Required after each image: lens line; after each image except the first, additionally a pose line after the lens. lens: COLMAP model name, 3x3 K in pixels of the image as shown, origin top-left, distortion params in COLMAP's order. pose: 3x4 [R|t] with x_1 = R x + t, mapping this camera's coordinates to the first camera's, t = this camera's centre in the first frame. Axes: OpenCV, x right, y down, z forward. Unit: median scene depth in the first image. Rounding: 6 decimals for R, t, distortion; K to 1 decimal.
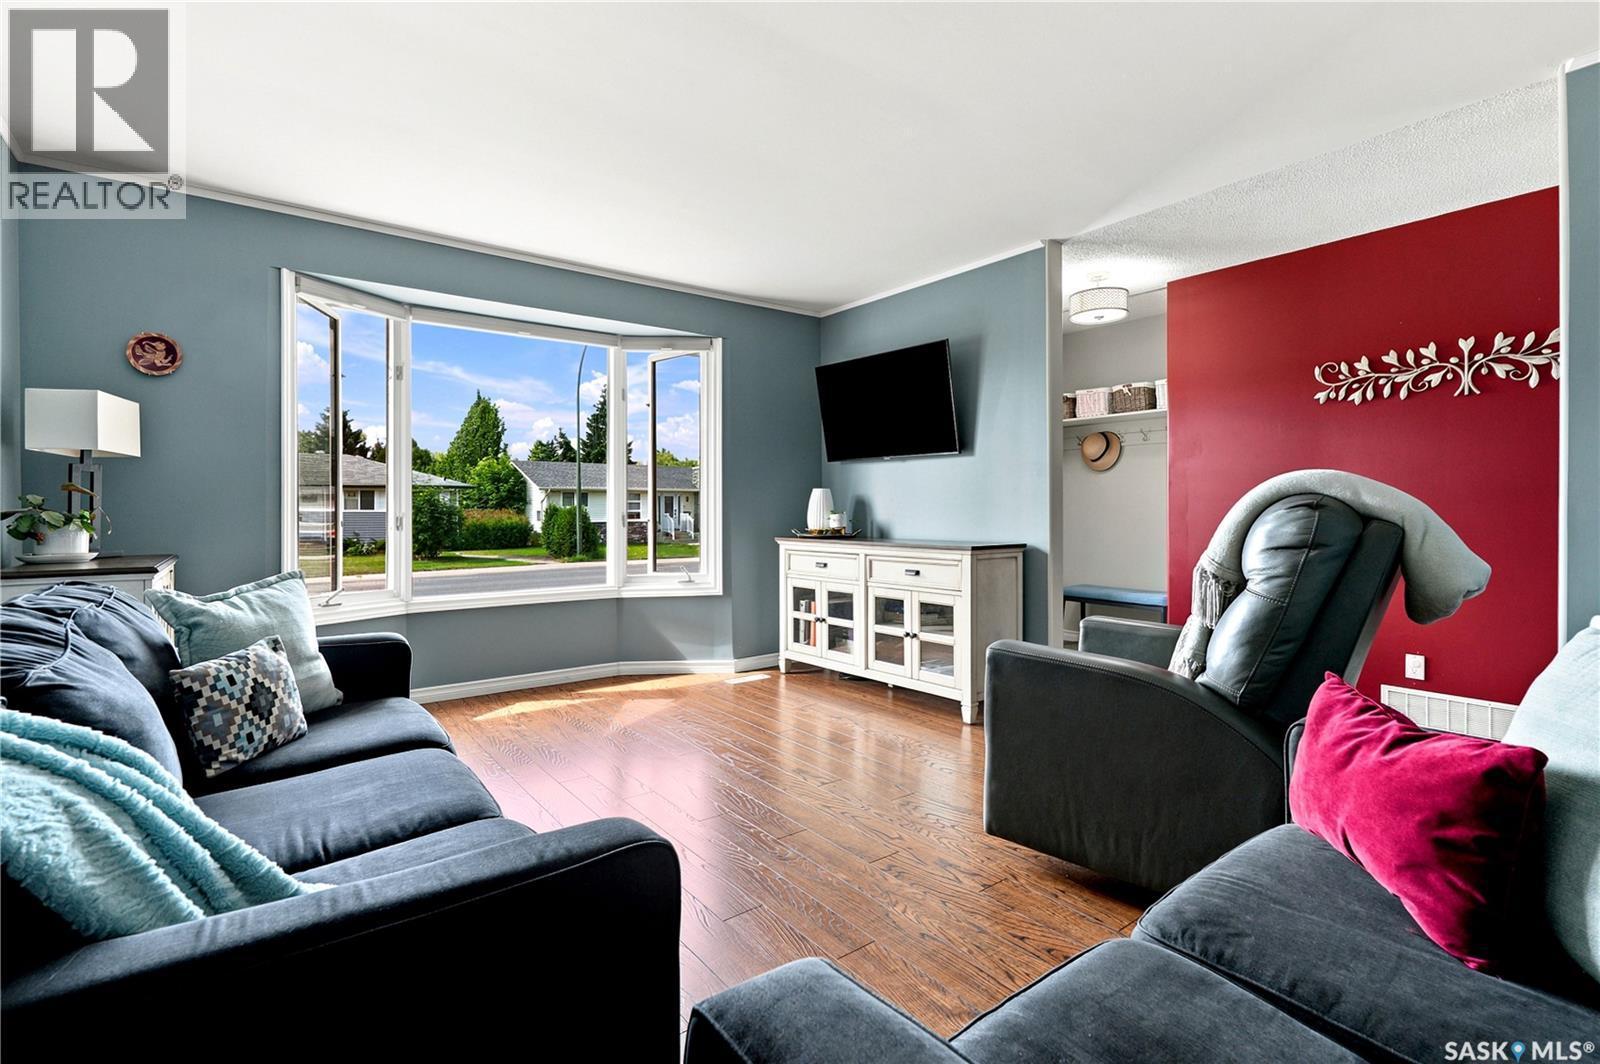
lens RADIAL K [[753.0, 0, 797.5], [0, 753.0, 513.2], [0, 0, 1]] dist [-0.001875, -0.000384]
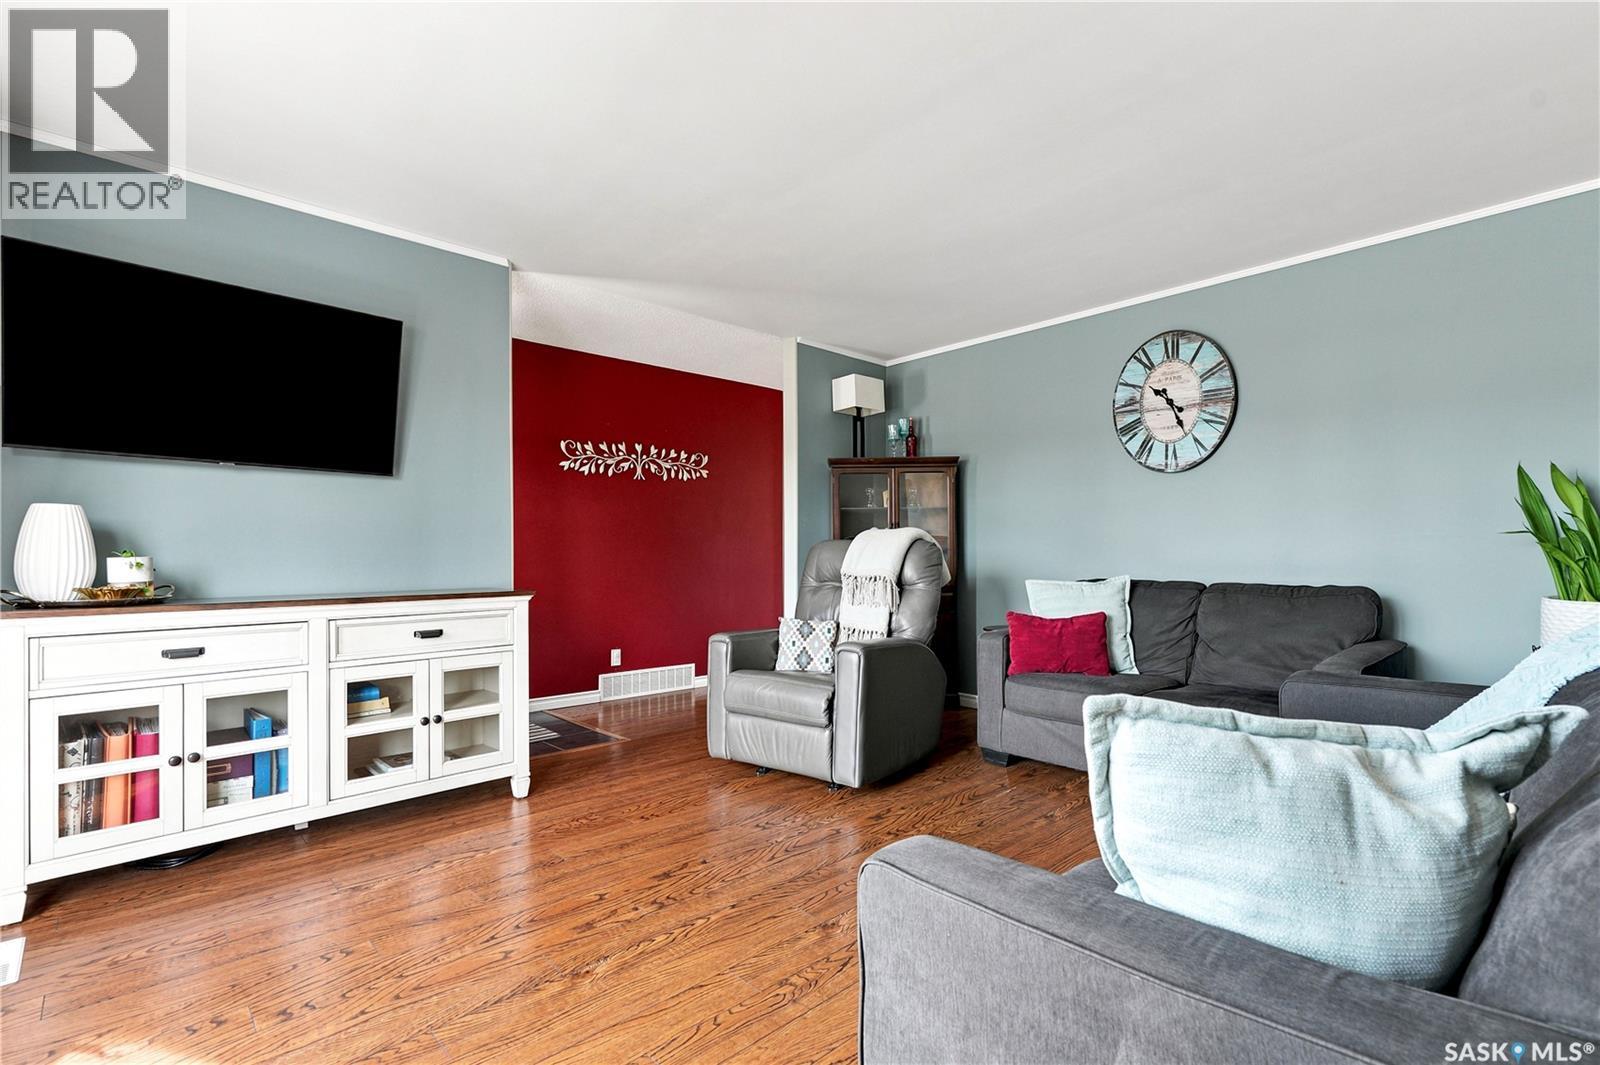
lens RADIAL K [[727.2, 0, 796.4], [0, 727.2, 539.1], [0, 0, 1]] dist [0.003086, 0.000983]
pose [[-0.100239, 0.022018, 0.994720, -0.629193], [0.008170, 0.999740, -0.021306, 0.004478], [-0.994930, 0.005991, -0.100392, 0.765127]]
